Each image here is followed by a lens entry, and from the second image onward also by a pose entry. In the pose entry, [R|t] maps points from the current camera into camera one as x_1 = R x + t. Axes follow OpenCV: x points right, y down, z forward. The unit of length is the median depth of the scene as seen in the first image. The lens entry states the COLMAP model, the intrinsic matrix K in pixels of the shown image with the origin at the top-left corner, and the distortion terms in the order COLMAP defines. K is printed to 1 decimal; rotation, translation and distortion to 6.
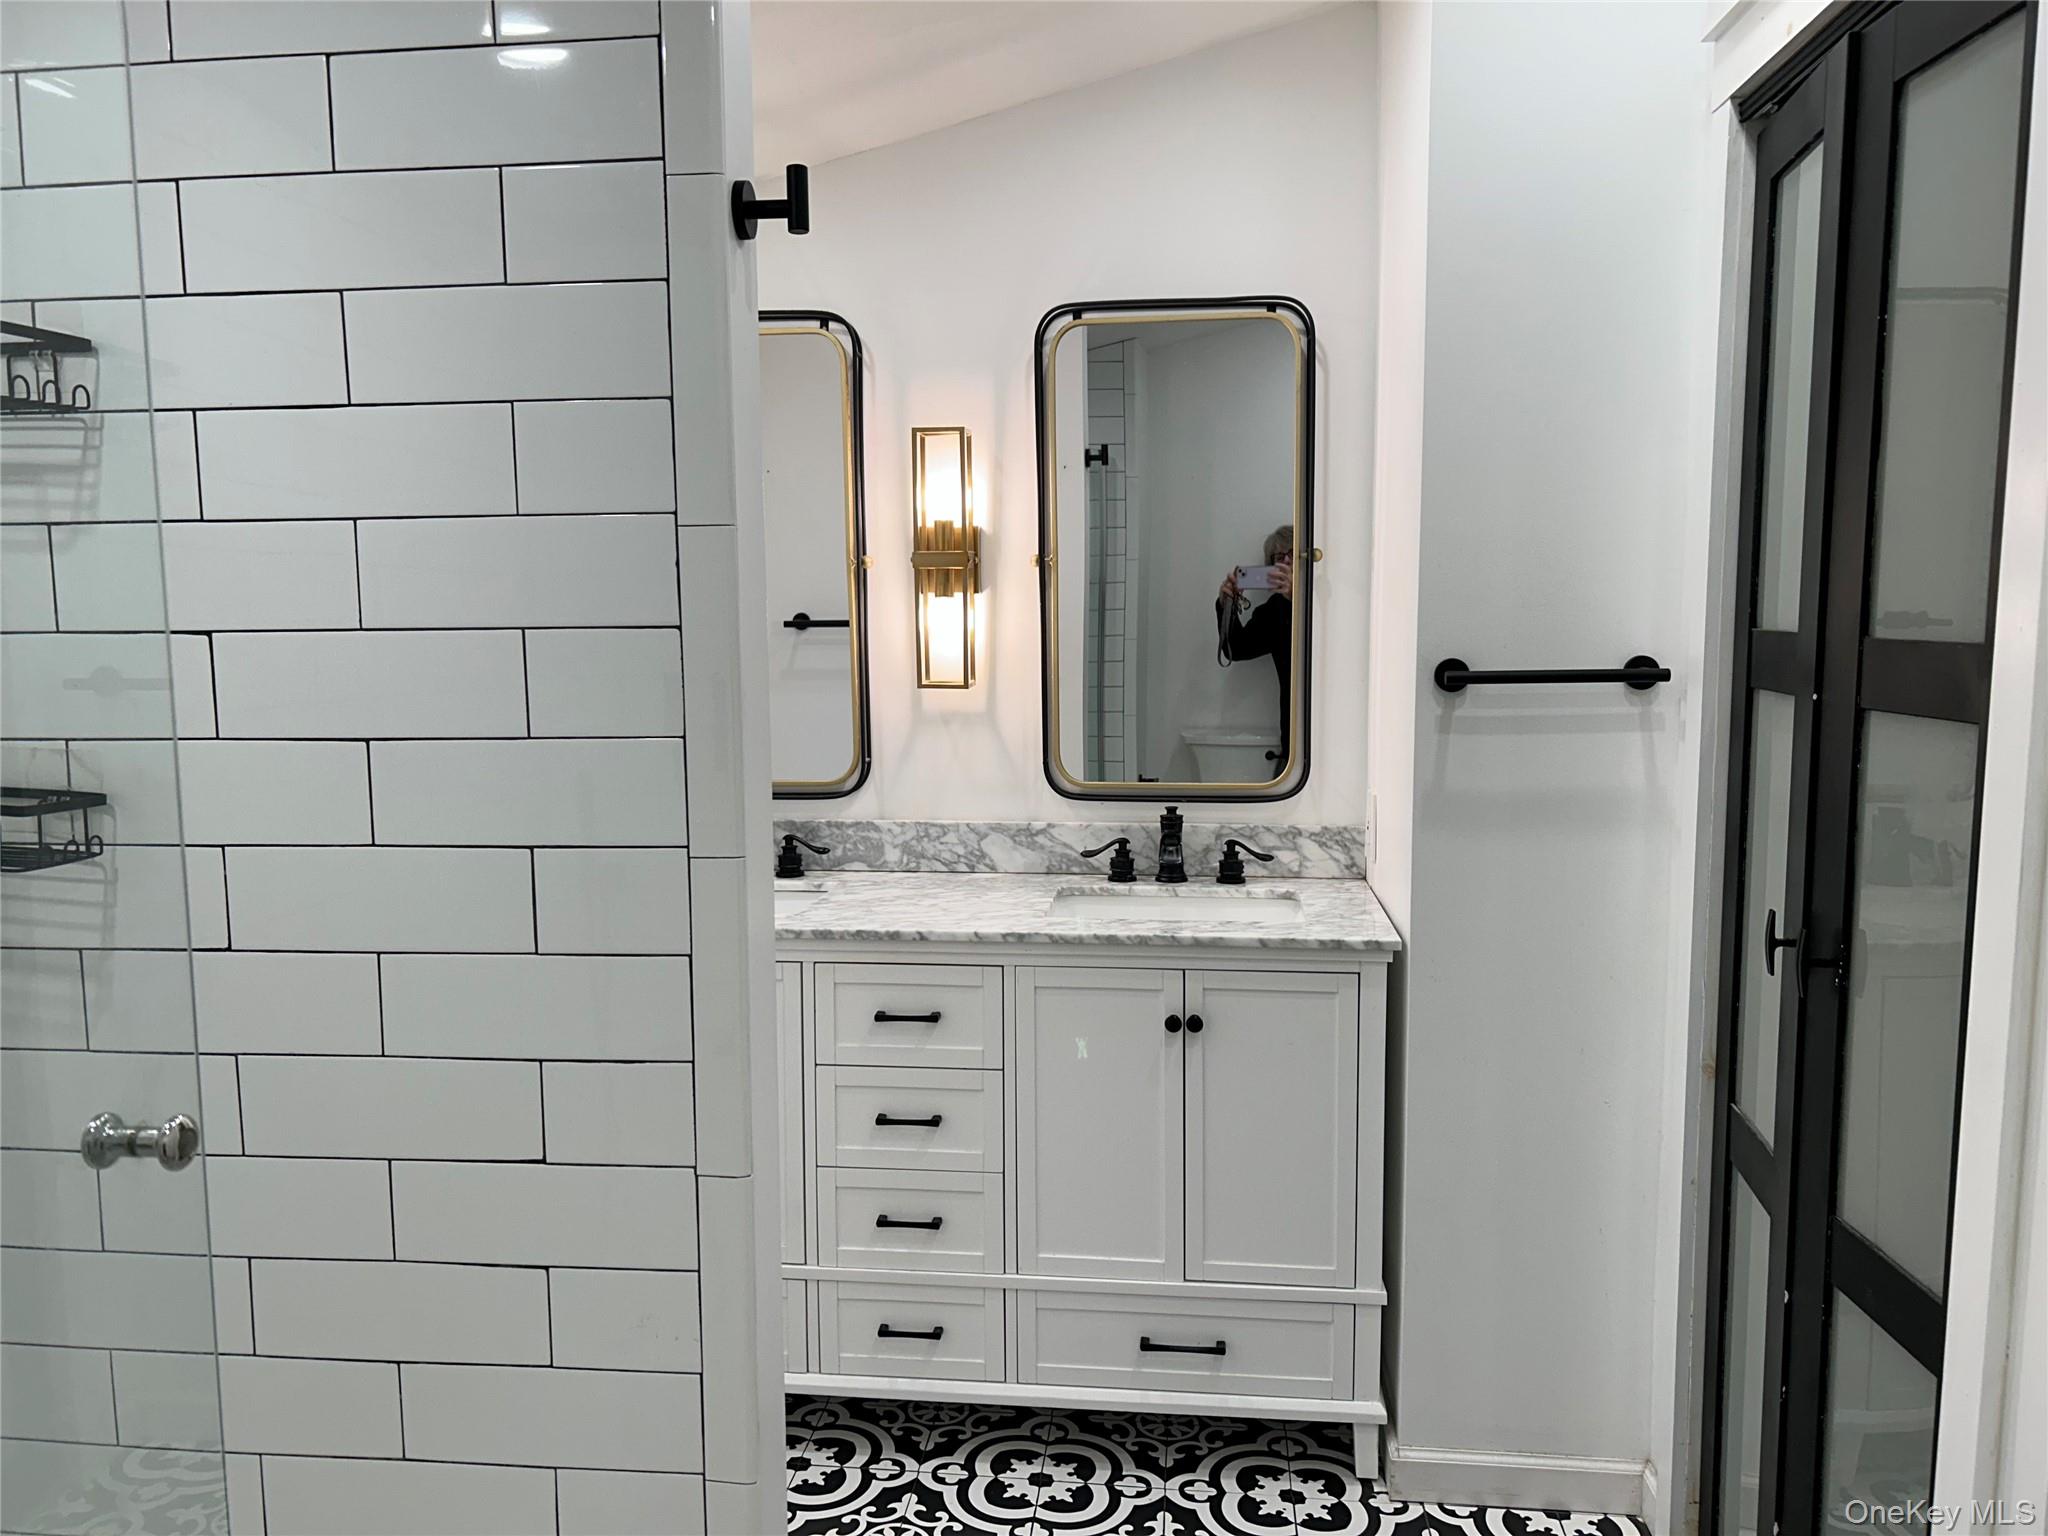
lens RADIAL K [[1549.4, 0, 1002.9], [0, 1549.4, 775.3], [0, 0, 1]] dist [0.044835, -0.040713]
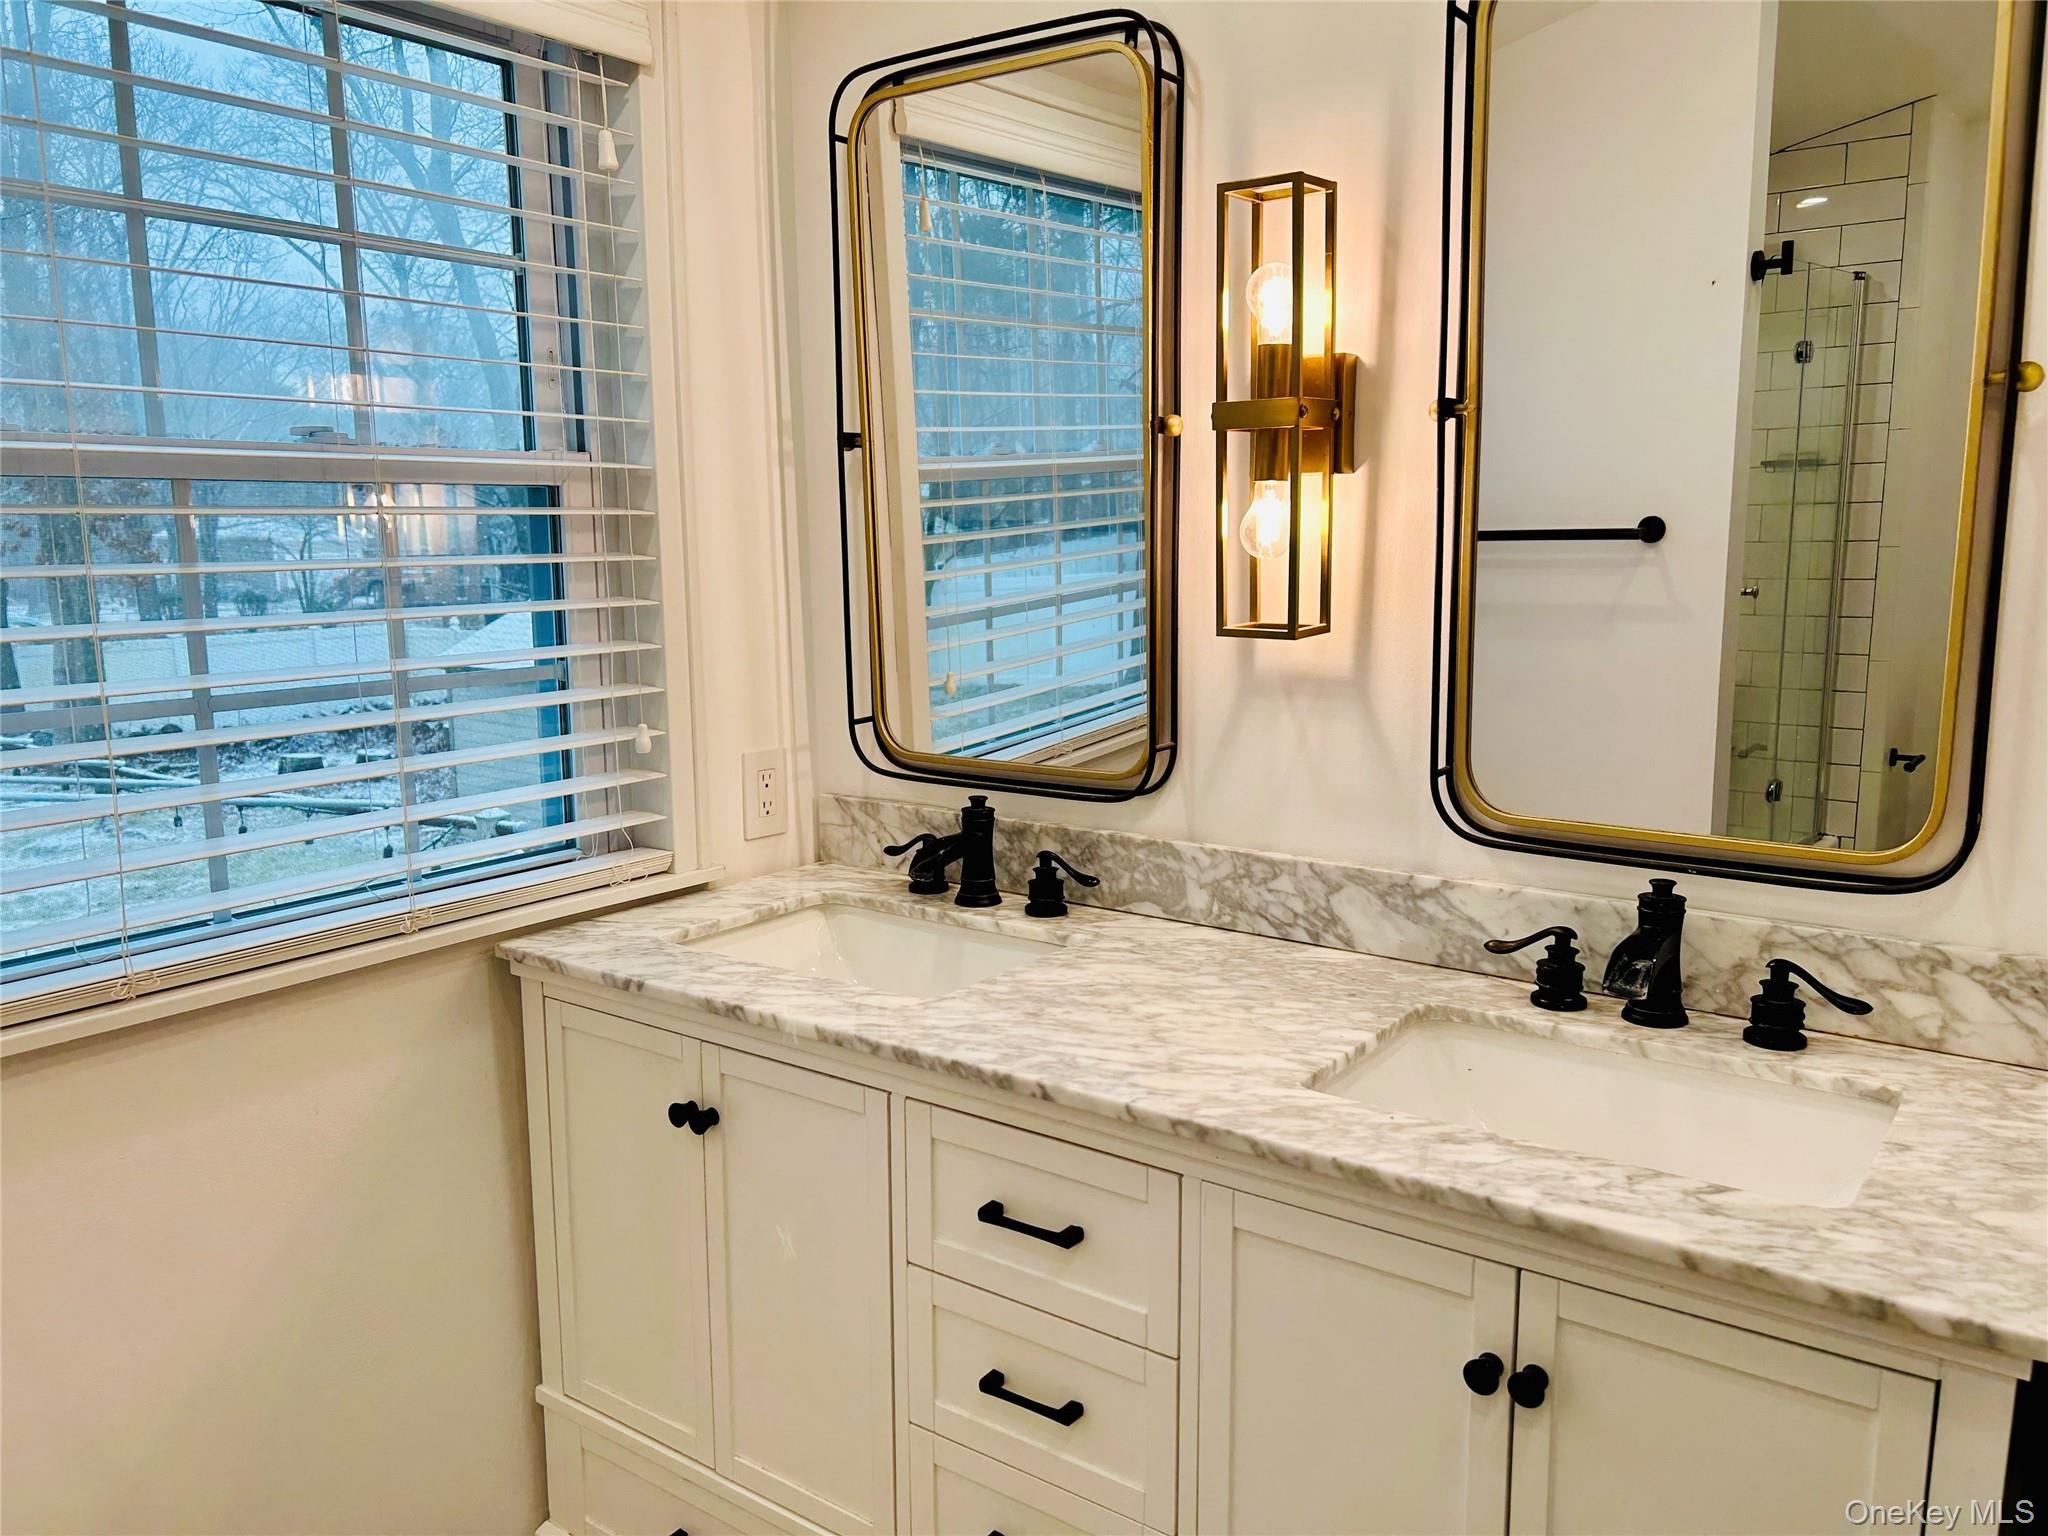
lens RADIAL K [[1549.4, 0, 1043.4], [0, 1549.4, 753.7], [0, 0, 1]] dist [0.044835, -0.040713]
pose [[0.878677, 0.075932, -0.471340, 0.168211], [-0.053578, 0.996718, 0.060688, -0.042612], [0.474401, -0.028072, 0.879861, 0.433268]]
